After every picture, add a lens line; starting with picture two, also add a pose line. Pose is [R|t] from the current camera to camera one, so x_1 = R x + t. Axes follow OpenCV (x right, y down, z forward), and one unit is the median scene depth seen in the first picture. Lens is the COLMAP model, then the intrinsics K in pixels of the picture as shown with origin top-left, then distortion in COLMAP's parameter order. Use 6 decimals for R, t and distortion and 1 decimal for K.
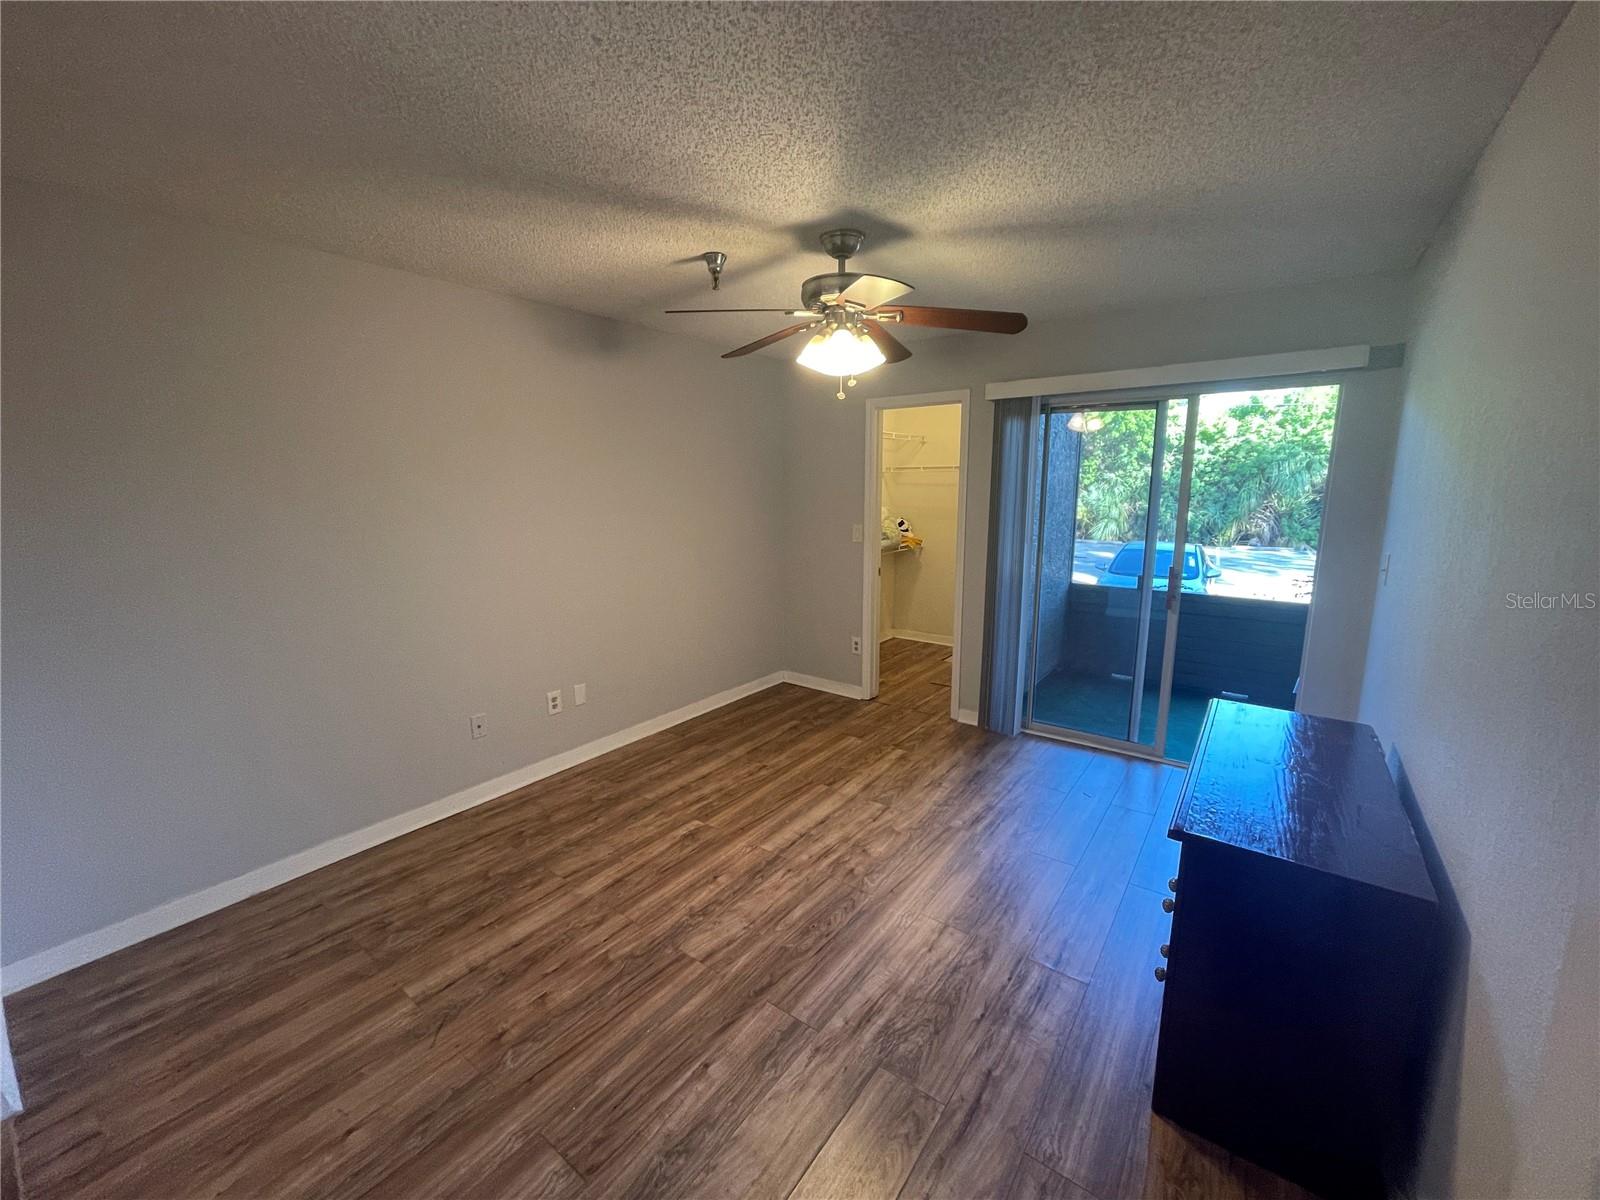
lens RADIAL K [[642.6, 0, 791.9], [0, 642.6, 594.3], [0, 0, 1]] dist [-0.006721, 0.001860]
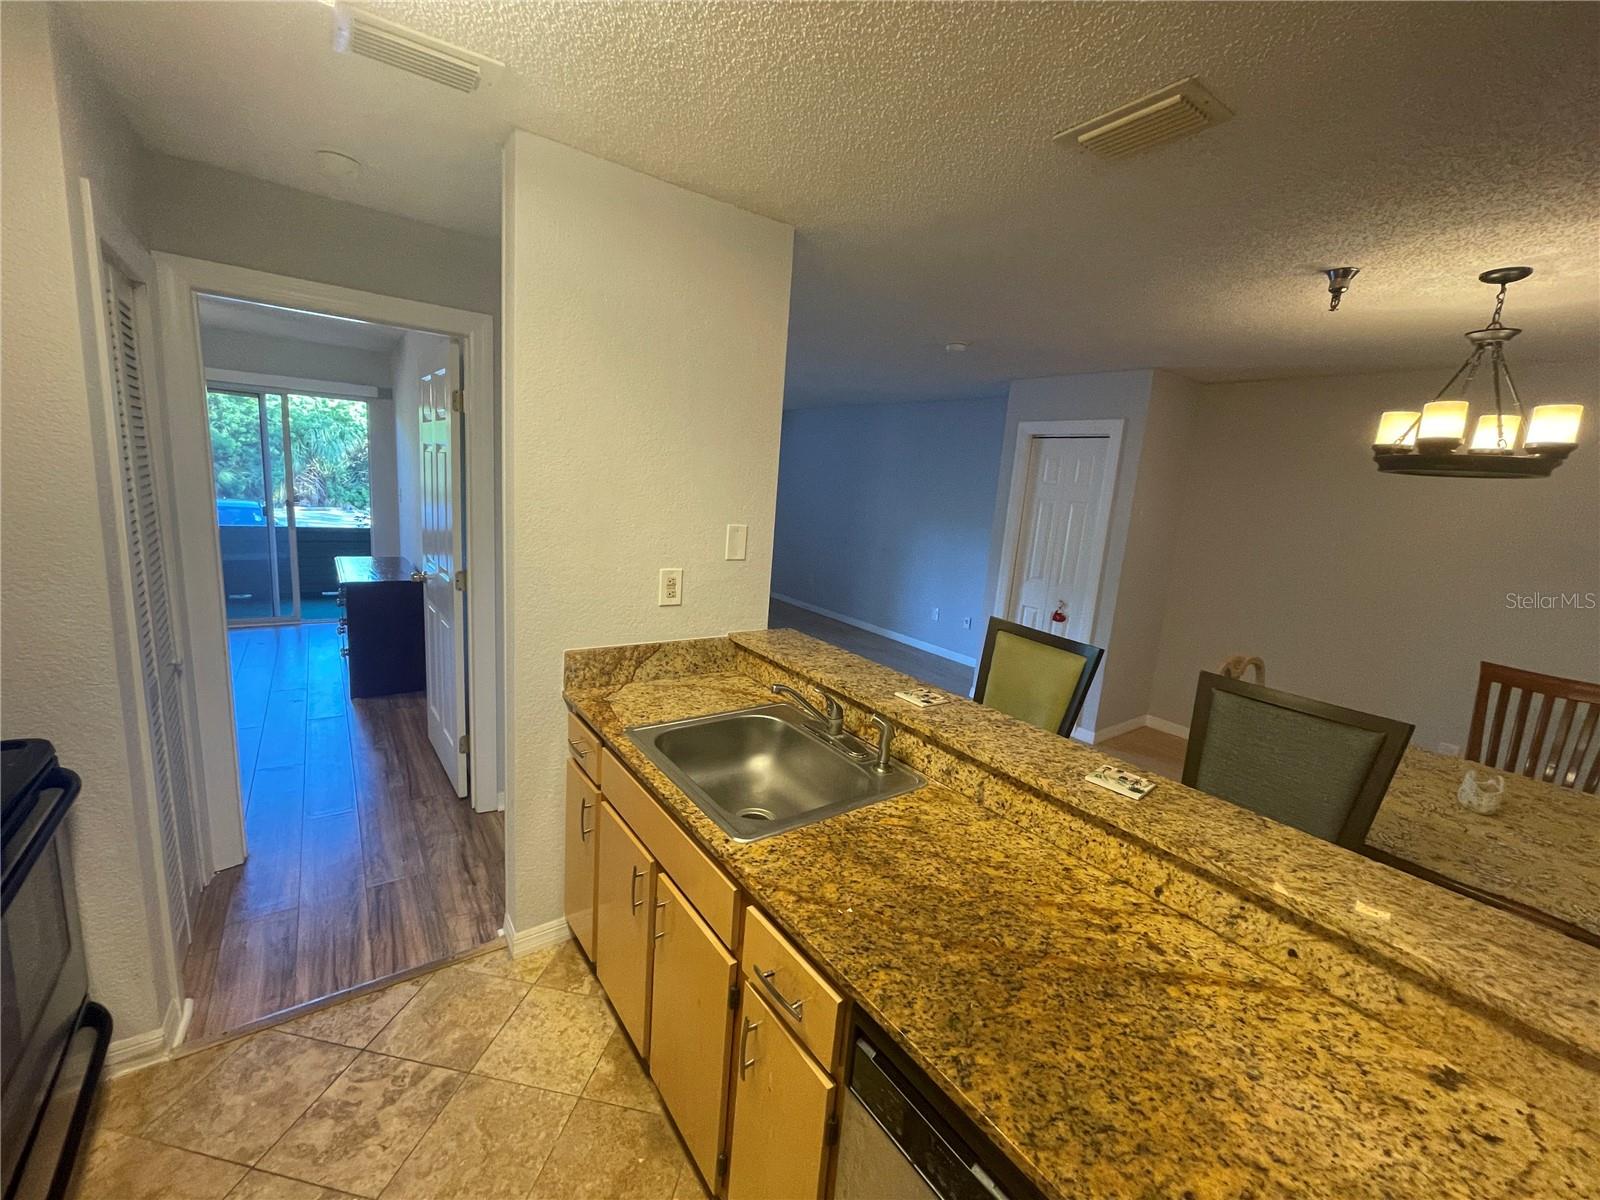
lens RADIAL K [[642.6, 0, 797.0], [0, 642.6, 585.8], [0, 0, 1]] dist [-0.006721, 0.001860]
pose [[0.283370, -0.133727, 0.949641, -0.087270], [0.095774, 0.989226, 0.110723, 0.016585], [-0.954216, 0.059575, 0.293124, -0.098717]]
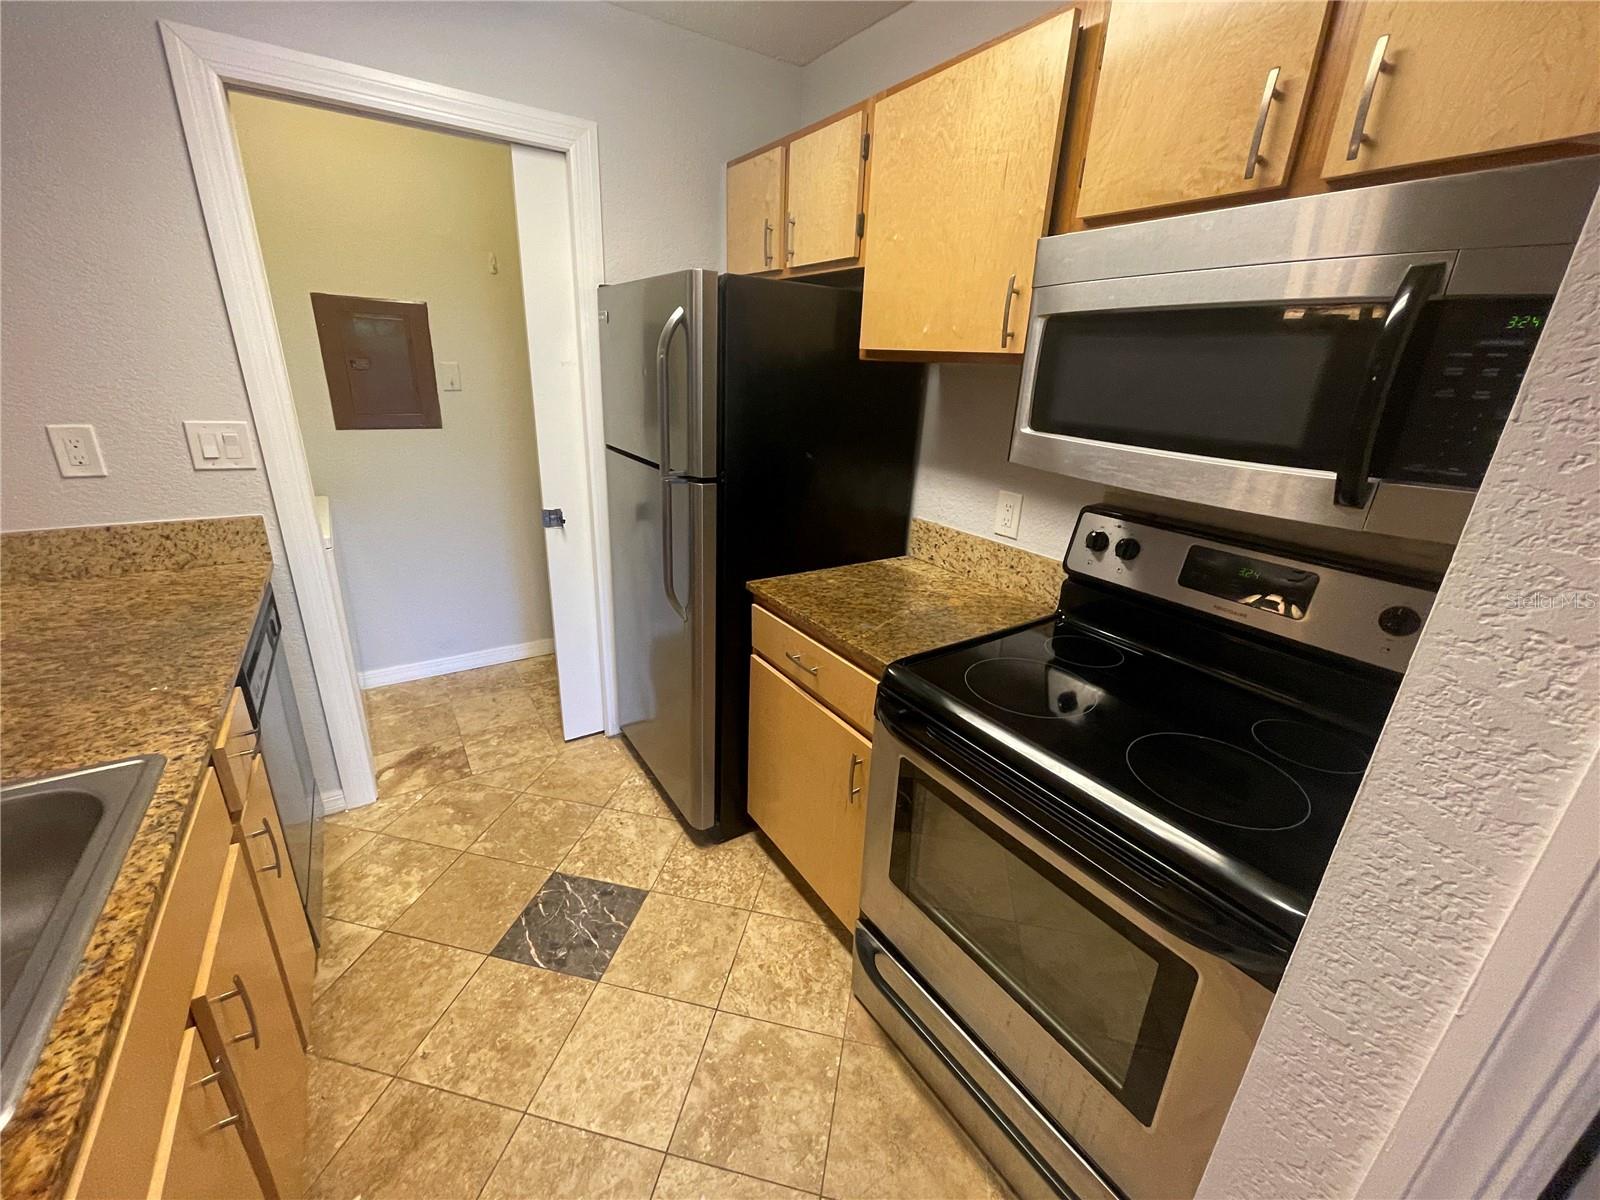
lens RADIAL K [[642.6, 0, 792.1], [0, 642.6, 592.7], [0, 0, 1]] dist [-0.006721, 0.001860]
pose [[-0.344139, 0.310265, -0.886174, 0.173395], [-0.204643, 0.896347, 0.393298, -0.009171], [0.916346, 0.316699, -0.244974, 0.157759]]
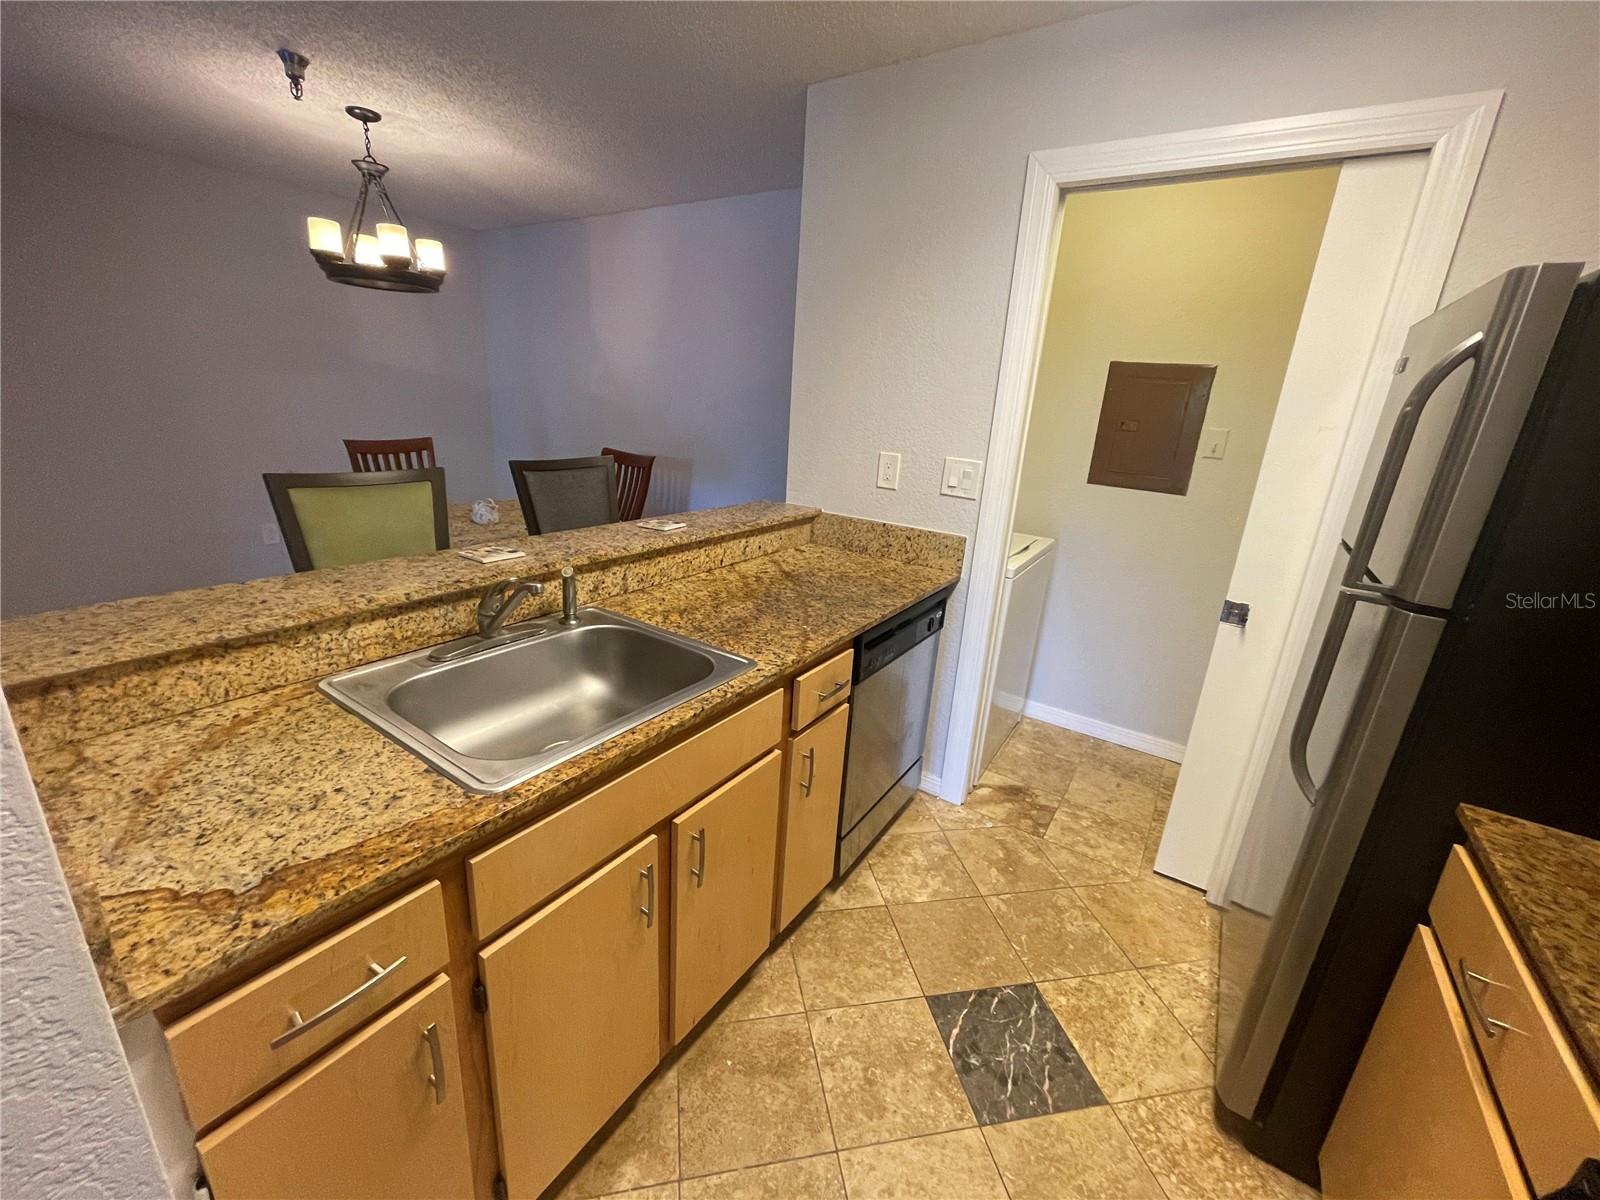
lens RADIAL K [[642.6, 0, 801.0], [0, 642.6, 594.6], [0, 0, 1]] dist [-0.006721, 0.001860]
pose [[-0.996958, -0.035192, -0.069542, 0.099662], [-0.063405, 0.885092, 0.461078, -0.006068], [0.045325, 0.464084, -0.884631, 0.178485]]
